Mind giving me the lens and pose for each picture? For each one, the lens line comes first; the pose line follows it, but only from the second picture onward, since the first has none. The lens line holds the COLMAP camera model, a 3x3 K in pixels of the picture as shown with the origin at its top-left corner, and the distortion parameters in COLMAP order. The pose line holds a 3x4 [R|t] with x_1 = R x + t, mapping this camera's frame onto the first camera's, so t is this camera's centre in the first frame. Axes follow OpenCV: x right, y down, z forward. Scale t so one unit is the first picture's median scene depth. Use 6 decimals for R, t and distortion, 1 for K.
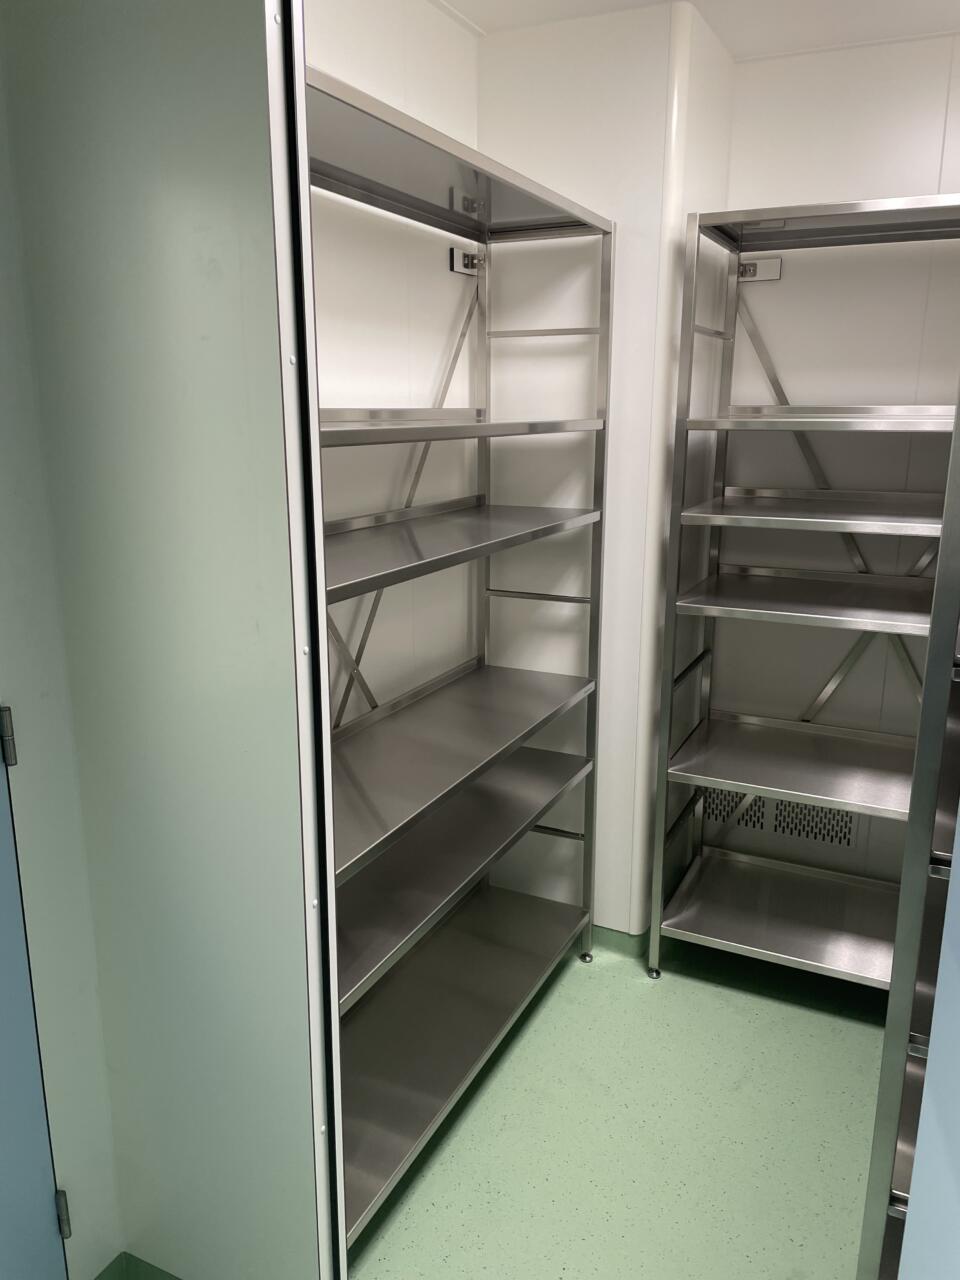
lens RADIAL K [[948.8, 0, 480.0], [0, 948.8, 640.0], [0, 0, 1]] dist [0.025093, -0.001942]
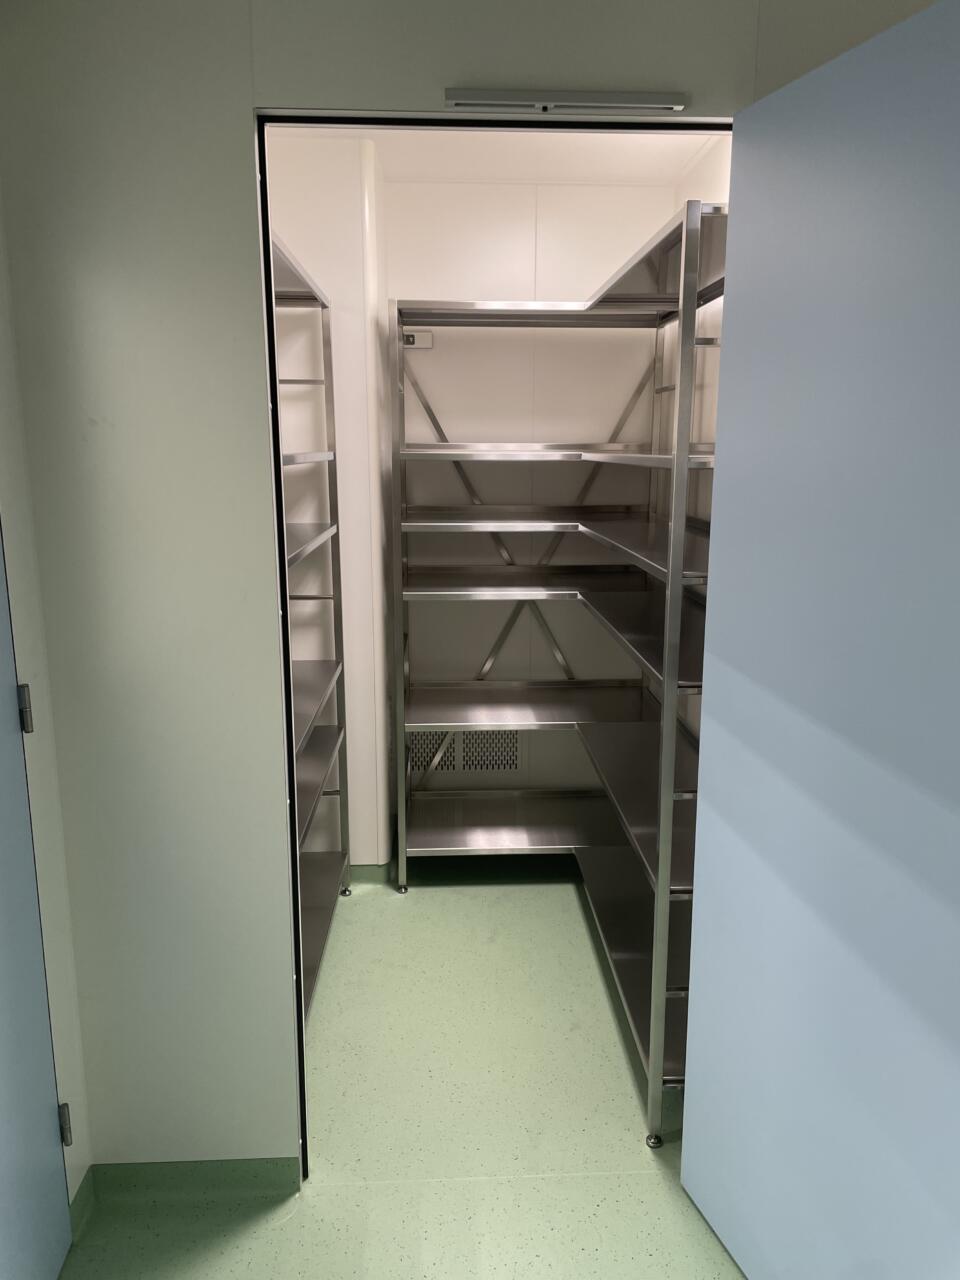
lens RADIAL K [[961.8, 0, 482.6], [0, 961.8, 658.5], [0, 0, 1]] dist [0.003266, 0.001963]
pose [[0.873733, -0.105434, 0.474841, -0.306920], [0.117852, 0.993025, 0.003639, 0.055886], [-0.471912, 0.052781, 0.880064, -0.191709]]
